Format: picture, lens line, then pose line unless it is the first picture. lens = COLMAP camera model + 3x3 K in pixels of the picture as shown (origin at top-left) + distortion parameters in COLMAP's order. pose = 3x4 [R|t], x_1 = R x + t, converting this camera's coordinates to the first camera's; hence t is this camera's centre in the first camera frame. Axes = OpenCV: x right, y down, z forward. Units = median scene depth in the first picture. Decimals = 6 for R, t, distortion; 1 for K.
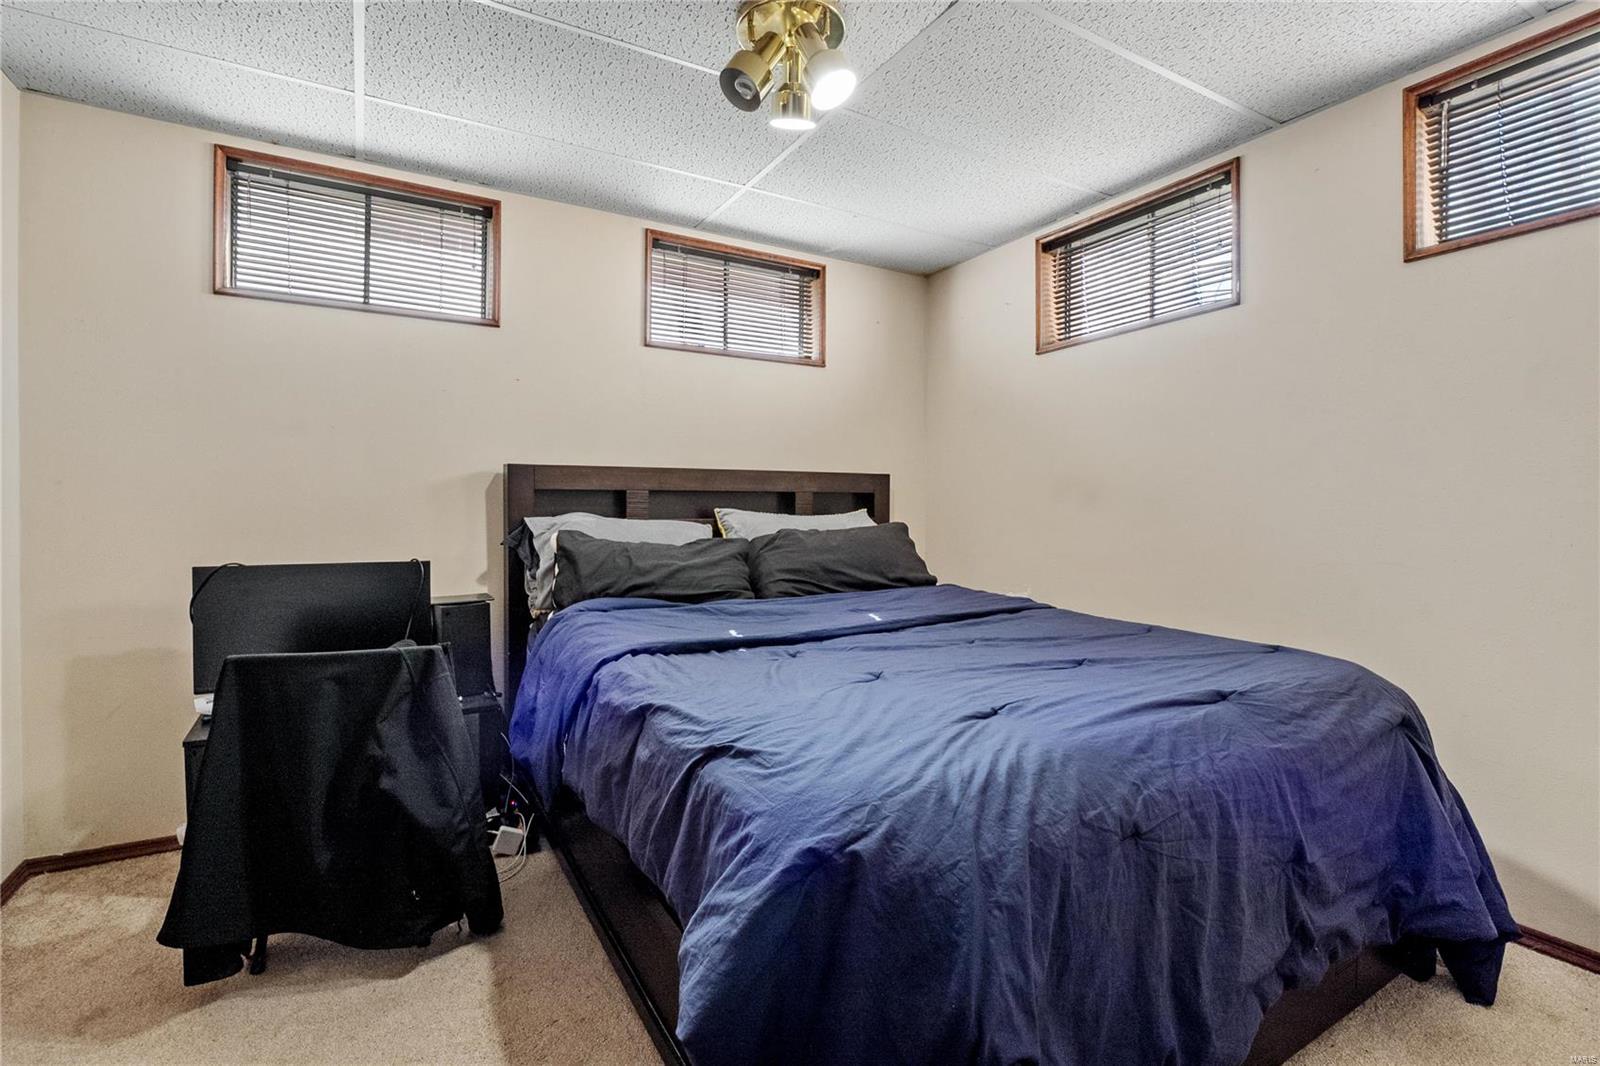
lens RADIAL K [[761.9, 0, 792.3], [0, 761.9, 531.7], [0, 0, 1]] dist [-0.014439, 0.001506]
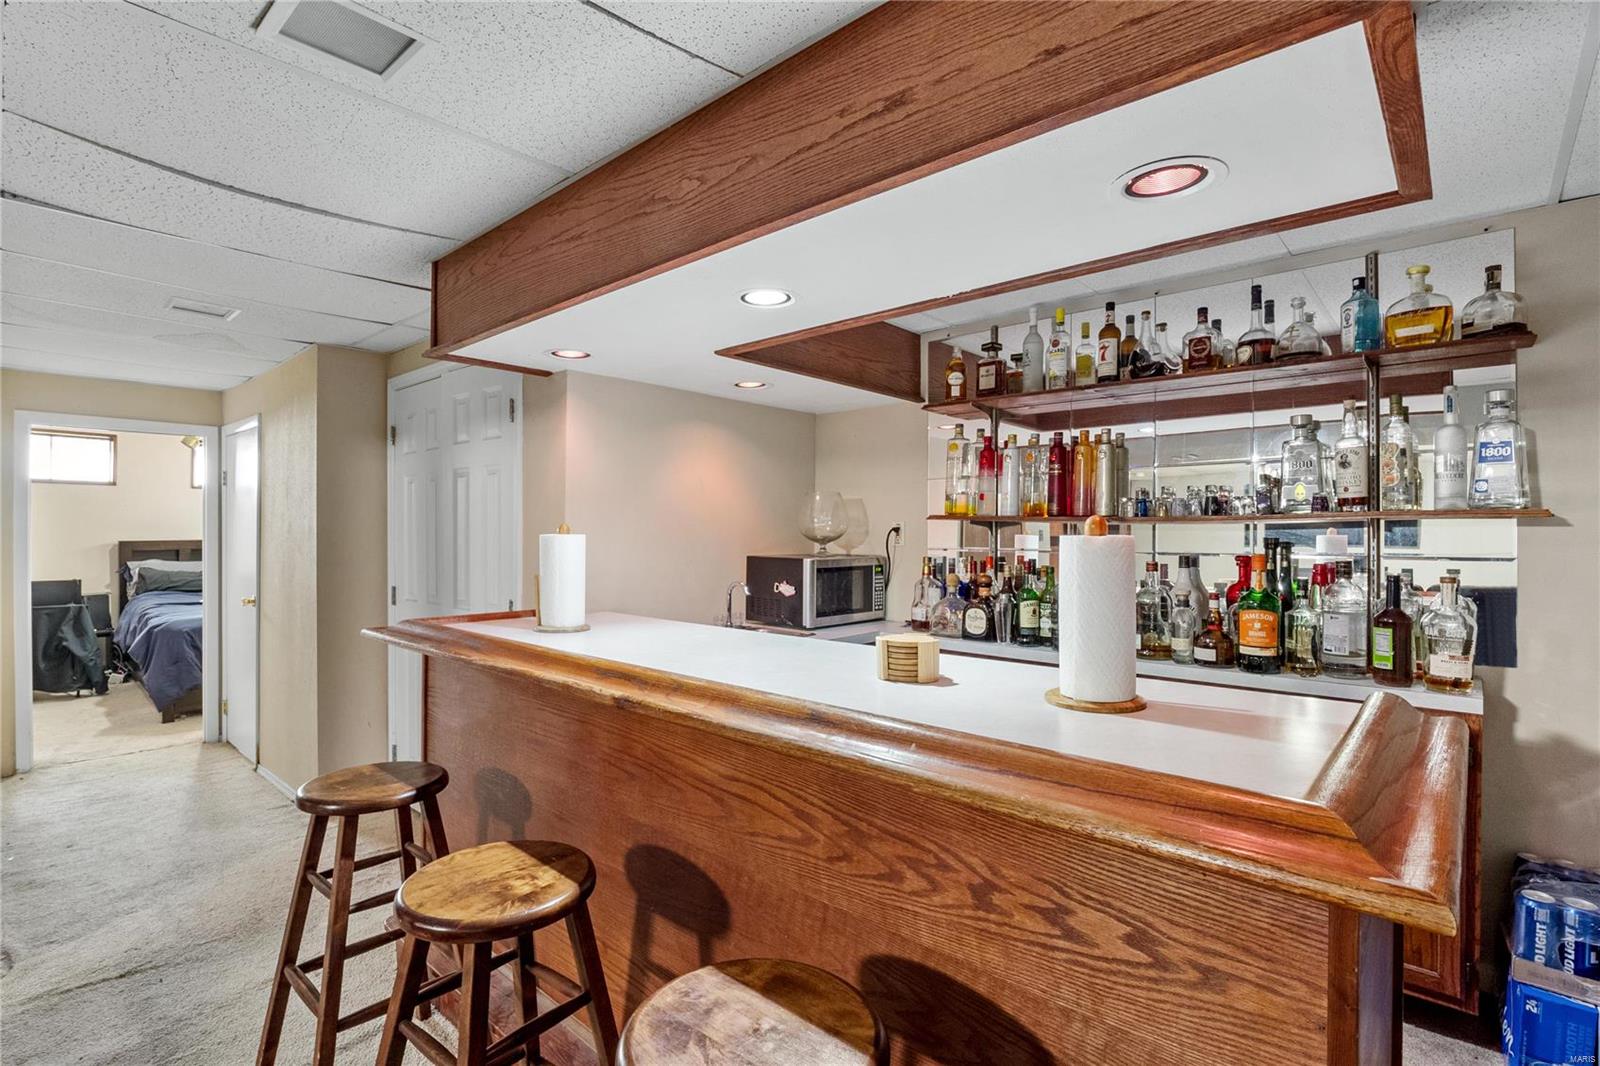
lens RADIAL K [[761.9, 0, 801.4], [0, 761.9, 540.4], [0, 0, 1]] dist [-0.014439, 0.001506]
pose [[0.951753, 0.000253, 0.306864, 1.109545], [-0.000366, 1.000000, 0.000311, -0.099772], [-0.306864, -0.000408, 0.951753, -2.274409]]
